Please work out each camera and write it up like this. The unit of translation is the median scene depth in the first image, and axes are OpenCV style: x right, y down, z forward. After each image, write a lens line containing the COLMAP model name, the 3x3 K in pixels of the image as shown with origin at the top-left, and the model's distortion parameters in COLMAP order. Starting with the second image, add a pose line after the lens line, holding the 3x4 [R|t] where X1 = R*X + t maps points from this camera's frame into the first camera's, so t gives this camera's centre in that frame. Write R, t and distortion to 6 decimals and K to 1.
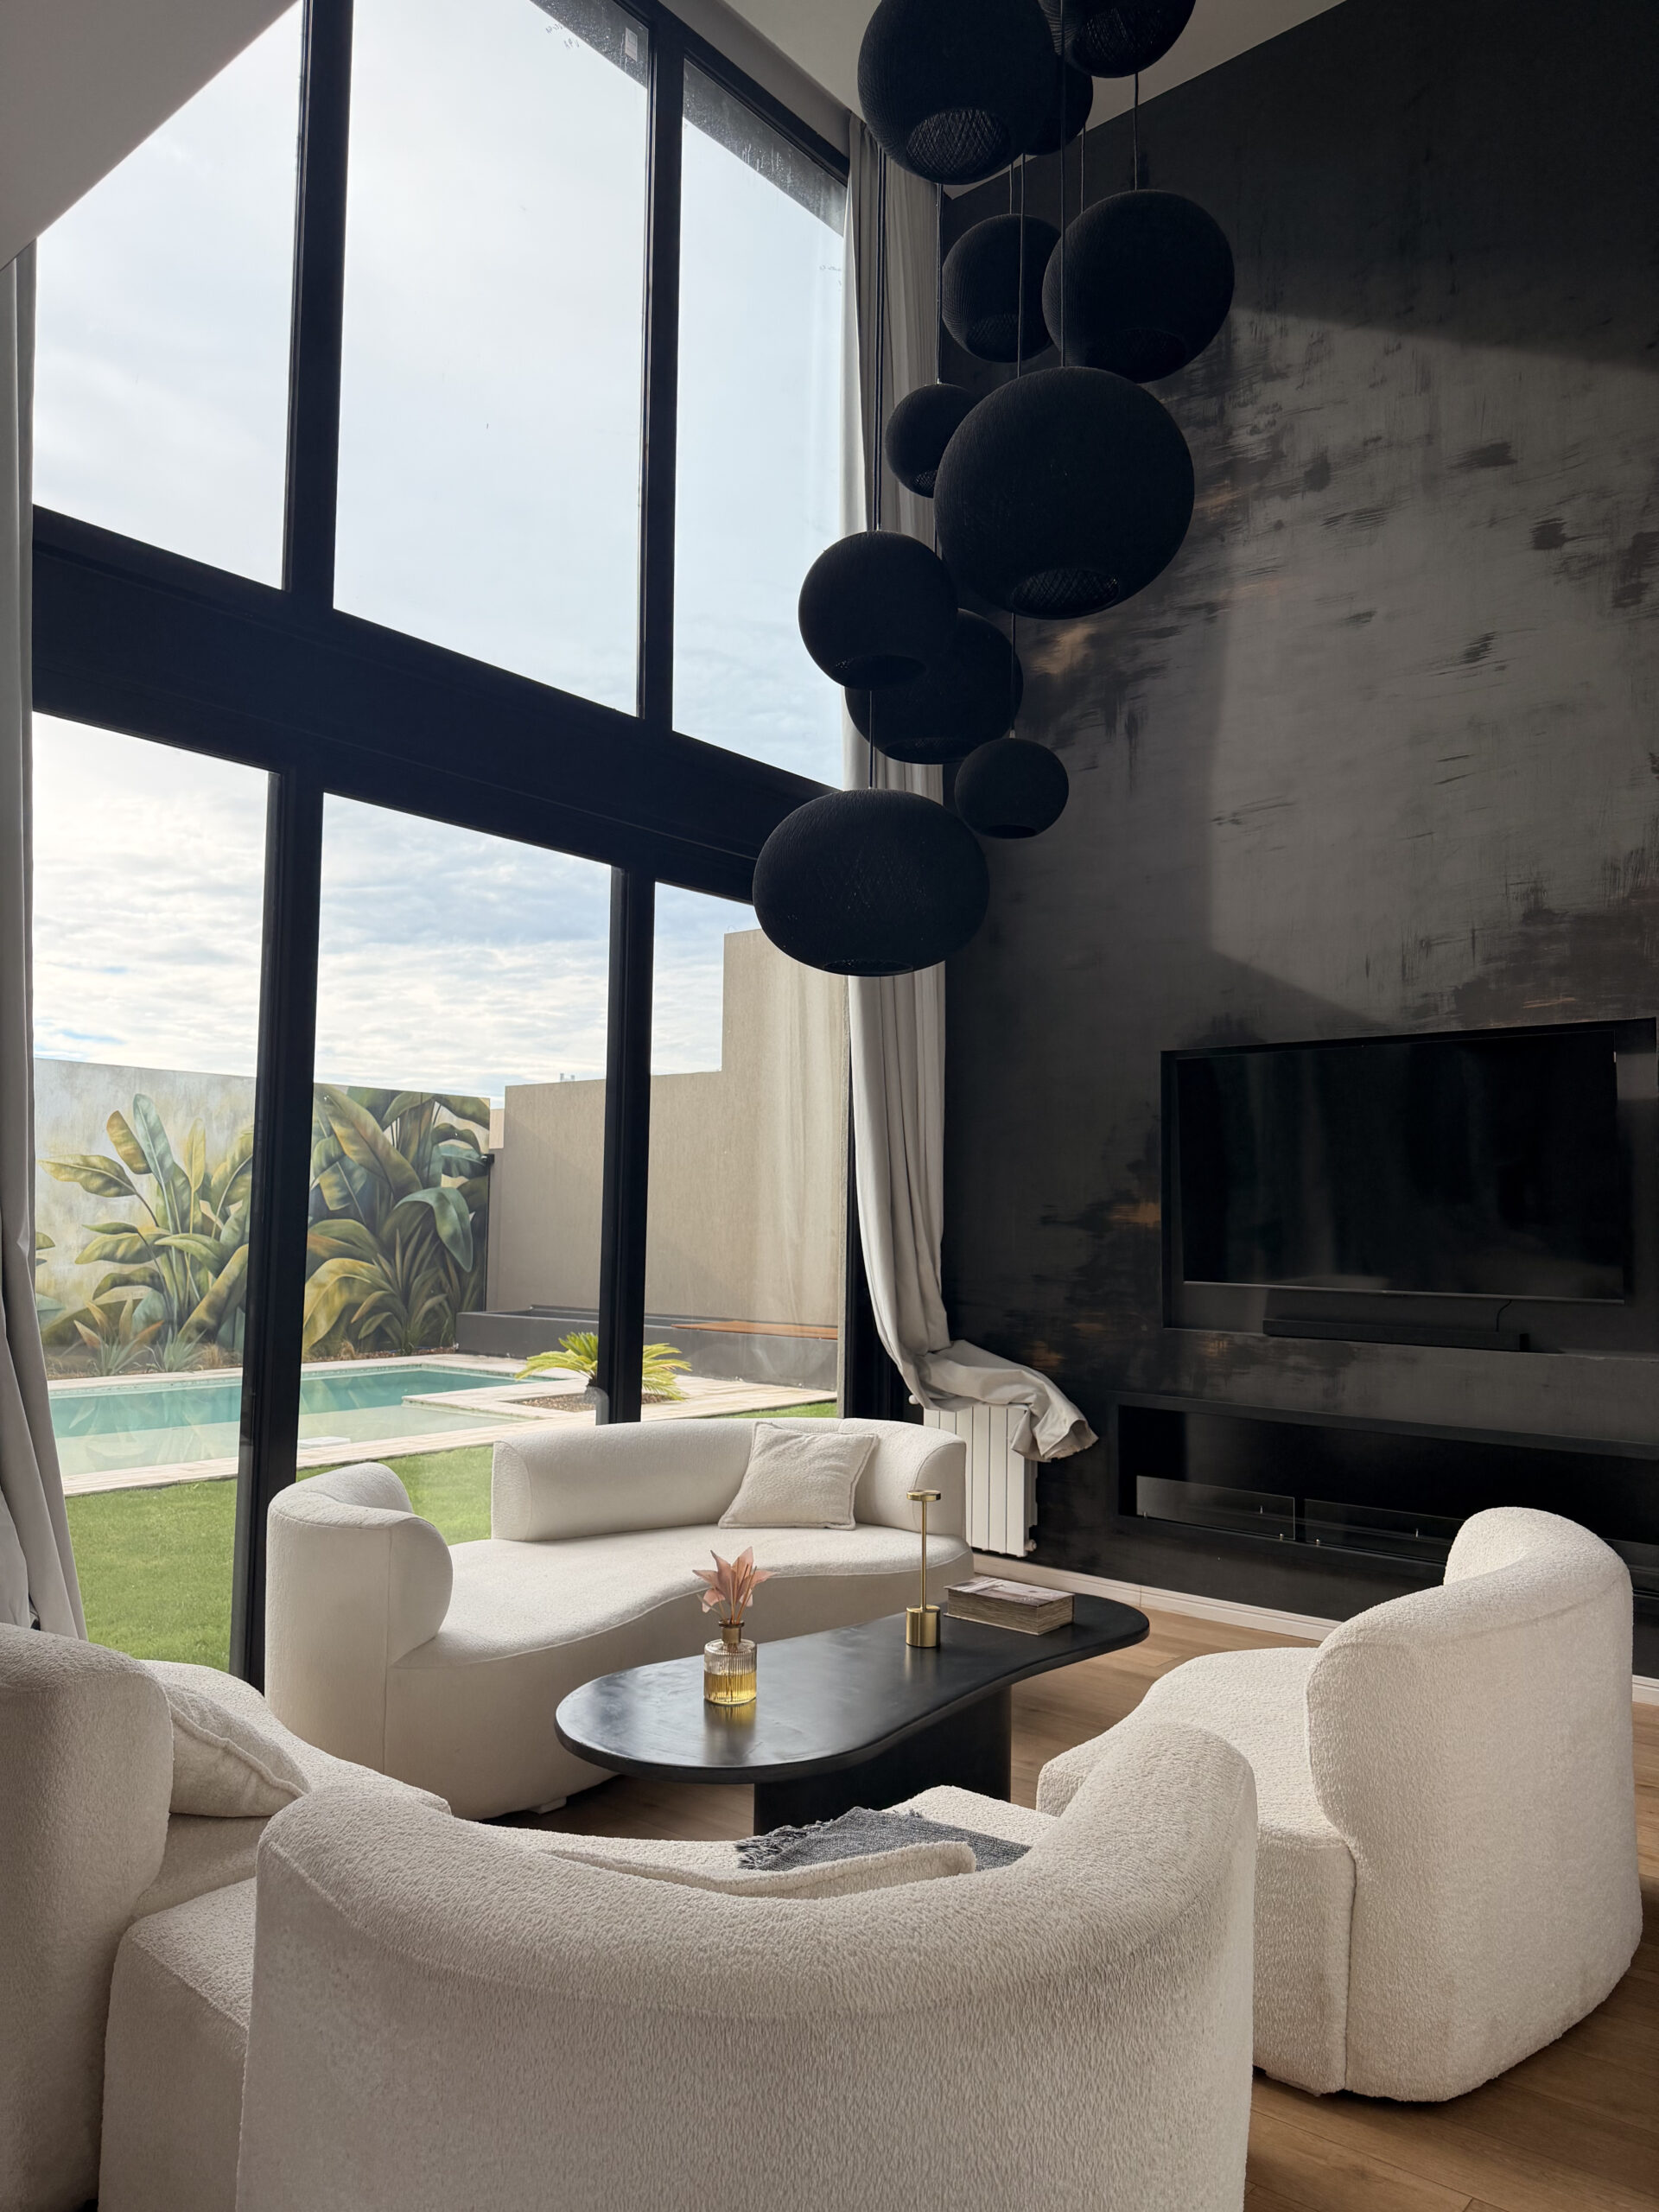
lens RADIAL K [[1539.8, 0, 827.5], [0, 1539.8, 1112.4], [0, 0, 1]] dist [0.120605, -0.224173]
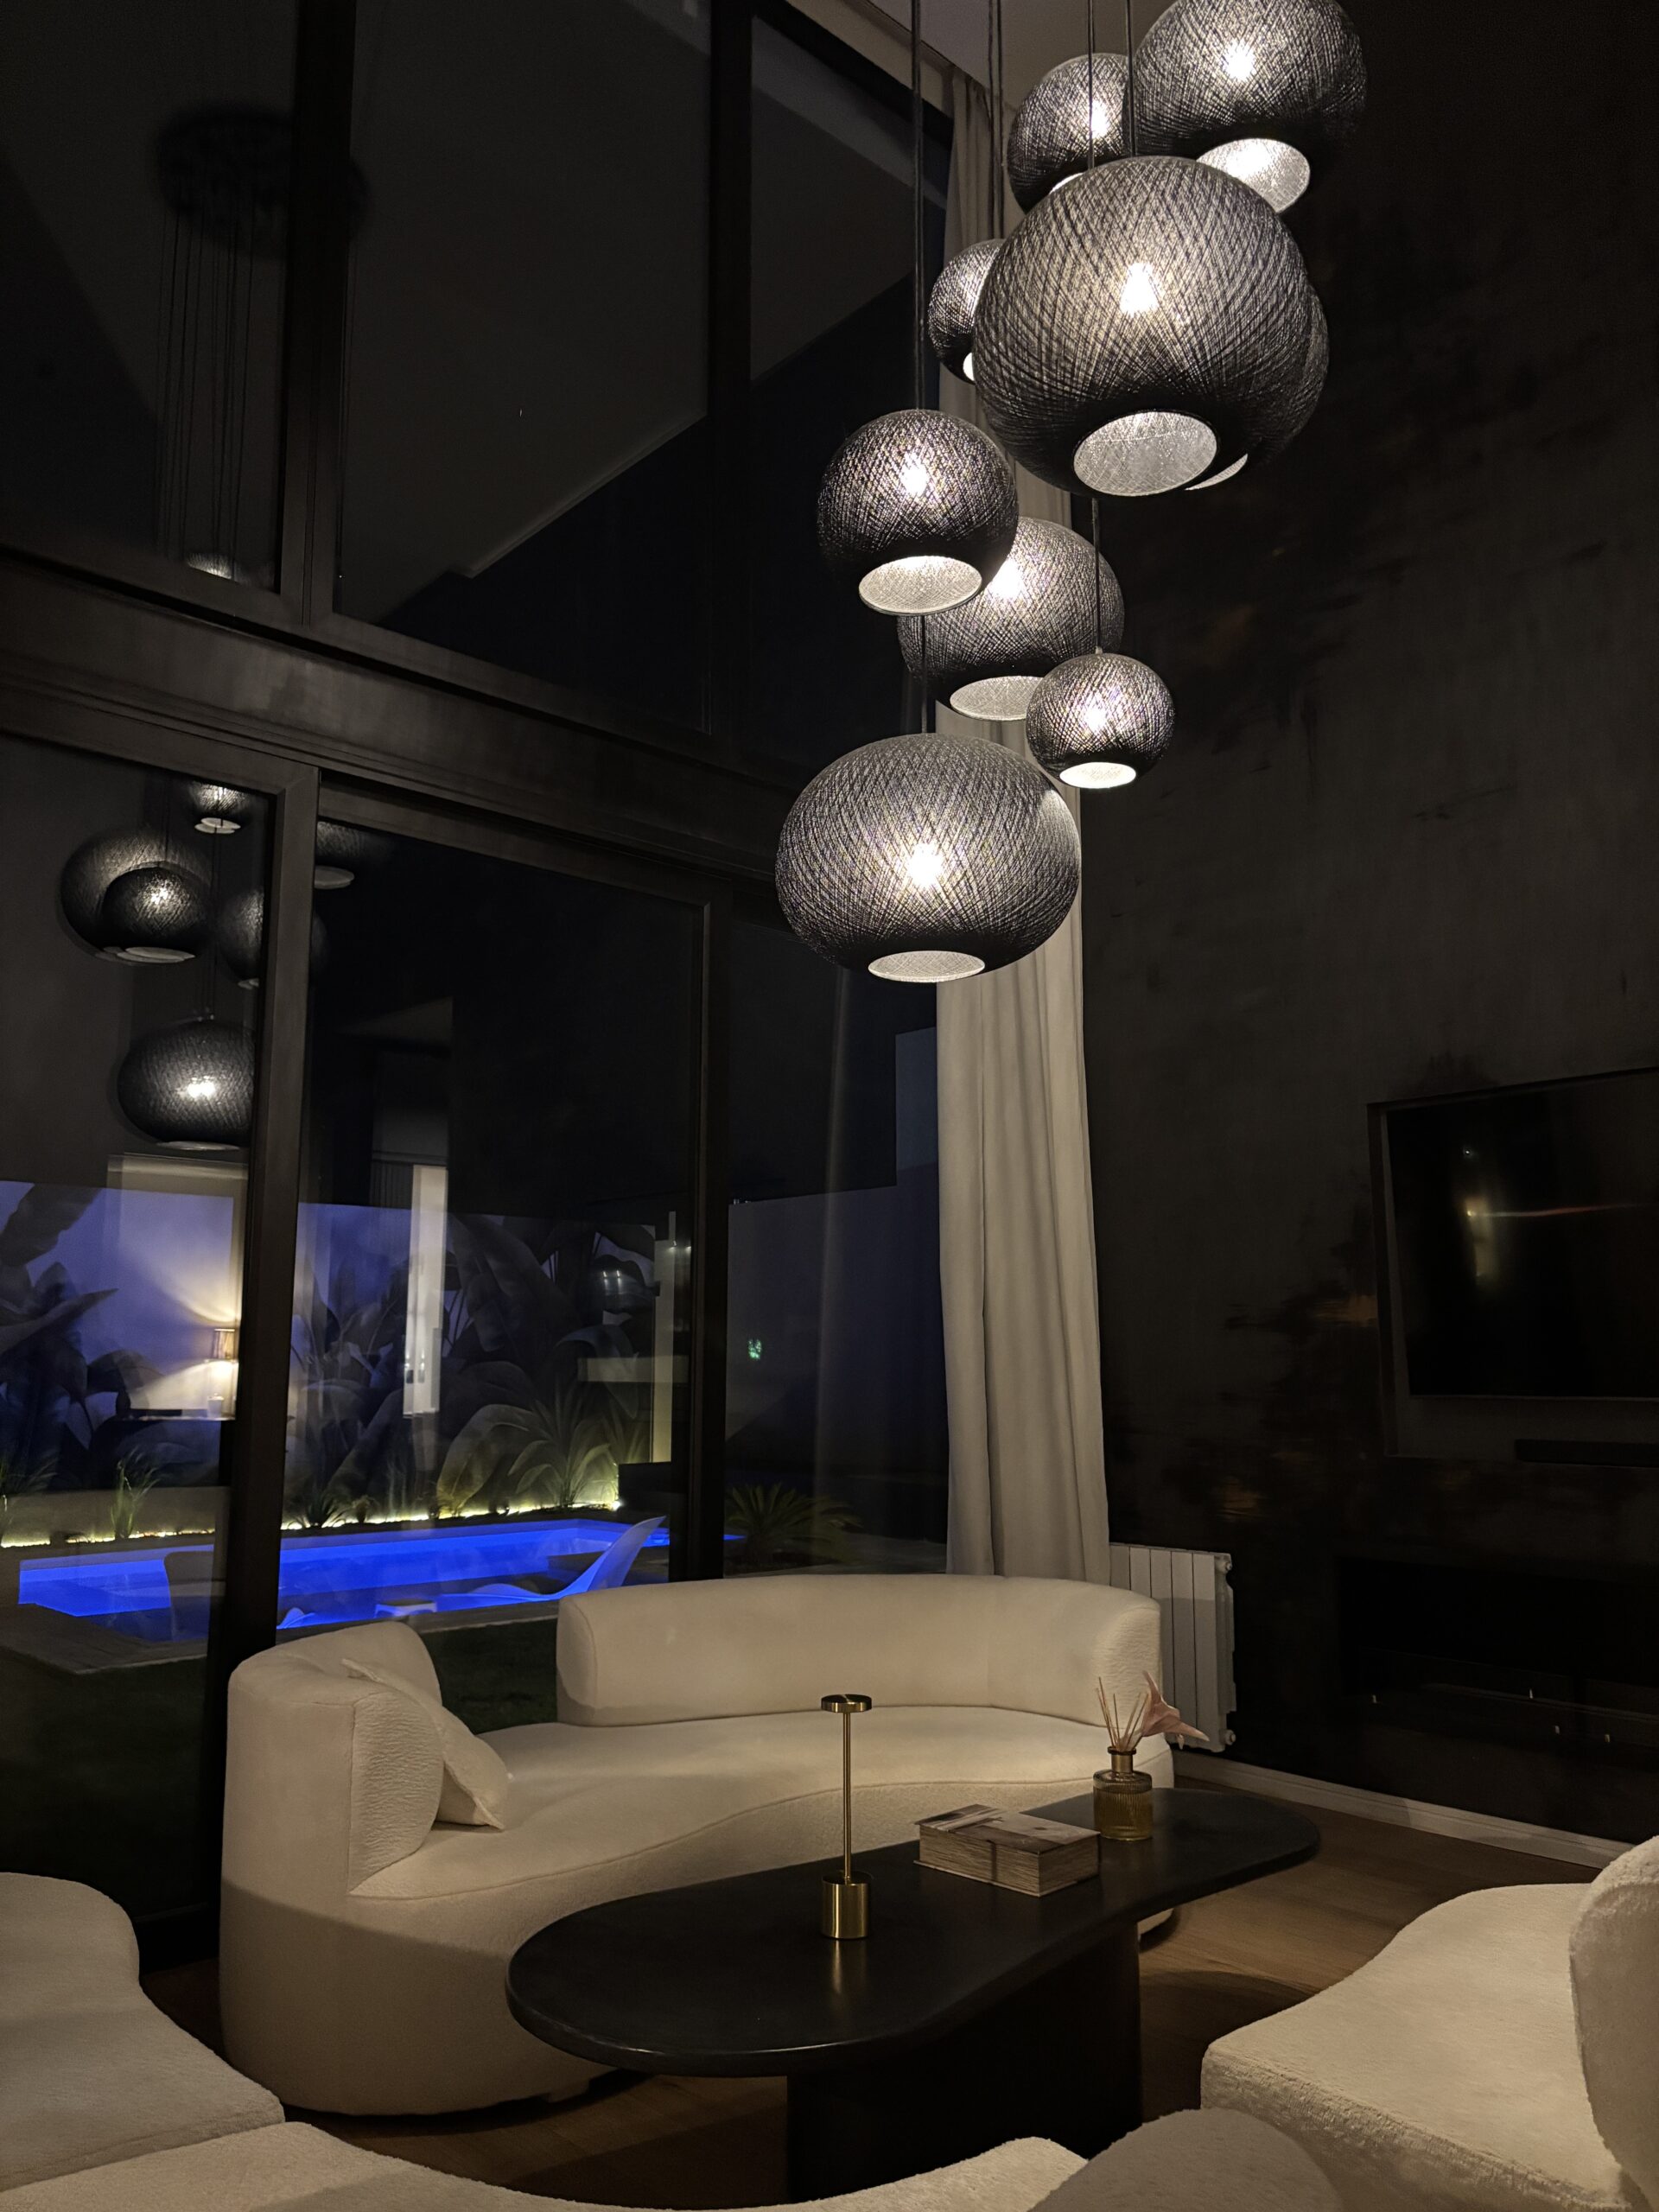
lens RADIAL K [[1676.2, 0, 829.5], [0, 1676.2, 1106.0], [0, 0, 1]] dist [0.004021, -0.002984]
pose [[0.990607, -0.037505, -0.131493, 0.020621], [0.026186, 0.995884, -0.086774, 0.010869], [0.134206, 0.082515, 0.987512, 0.040919]]
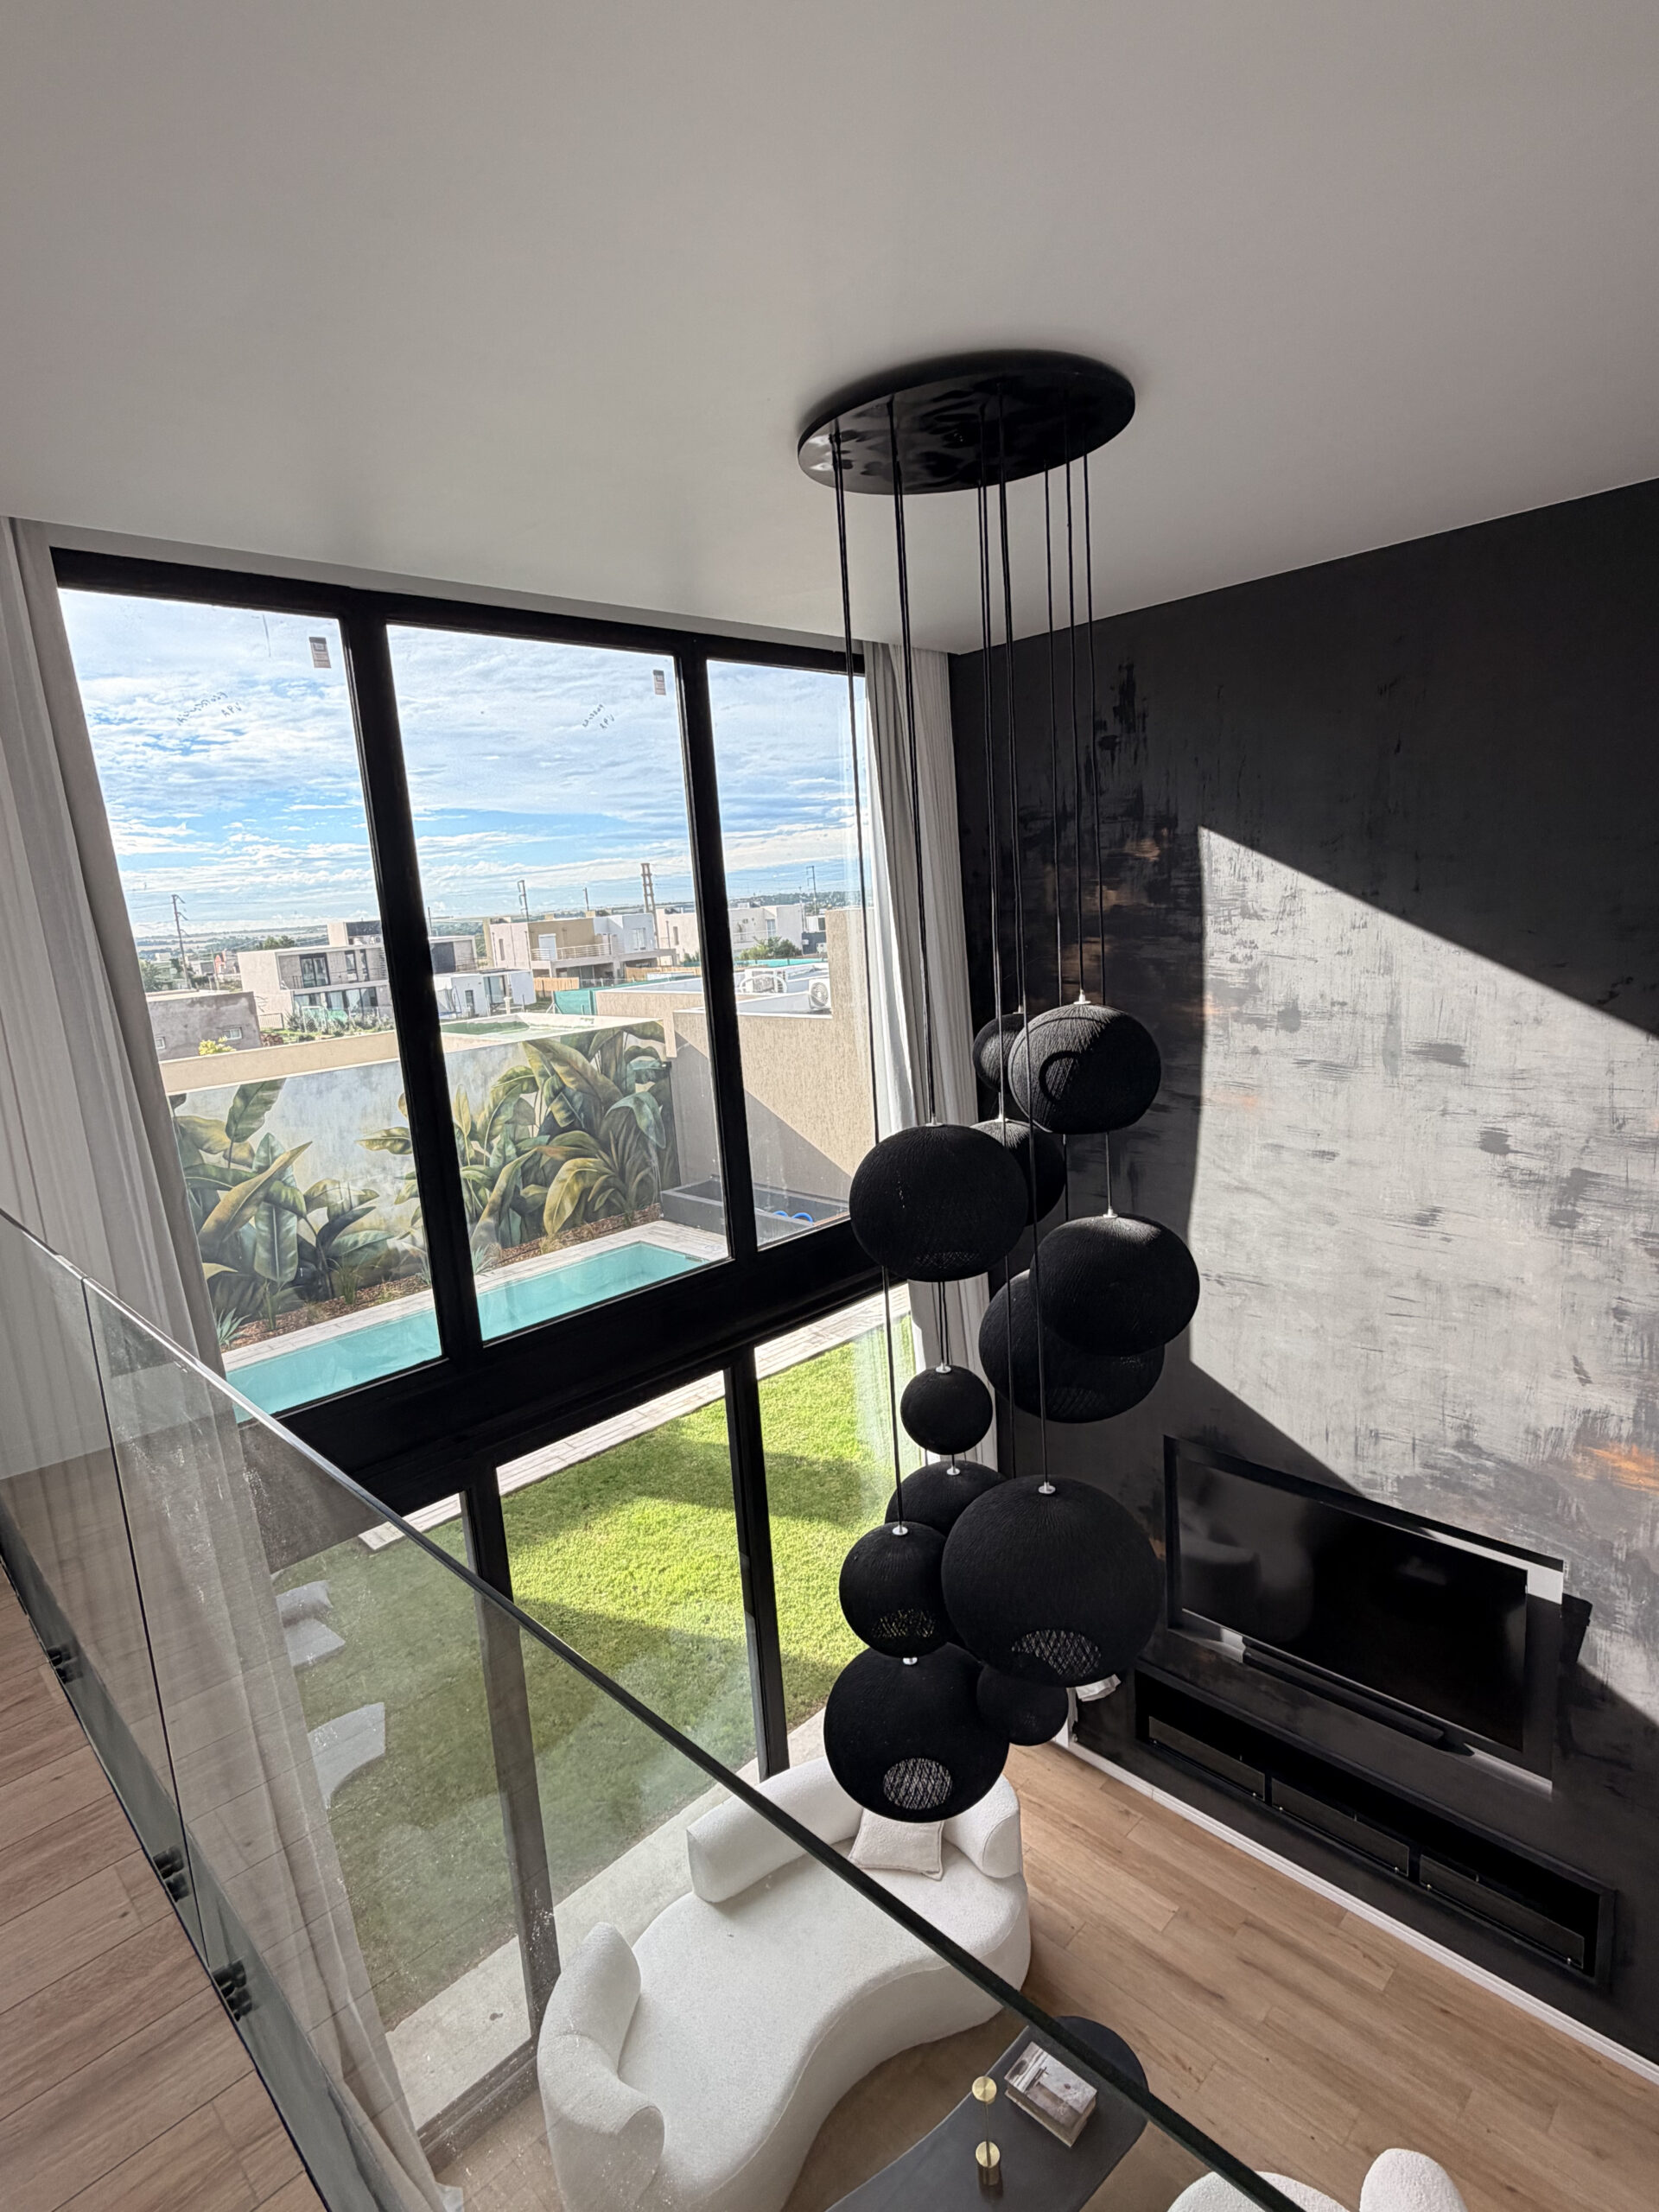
lens RADIAL K [[1131.5, 0, 829.5], [0, 1131.5, 1106.0], [0, 0, 1]] dist [0.002992, -0.000071]
pose [[0.993051, -0.068610, -0.095620, 0.018624], [0.090588, 0.964287, 0.248885, -0.210732], [0.075129, -0.255817, 0.963801, 0.054743]]
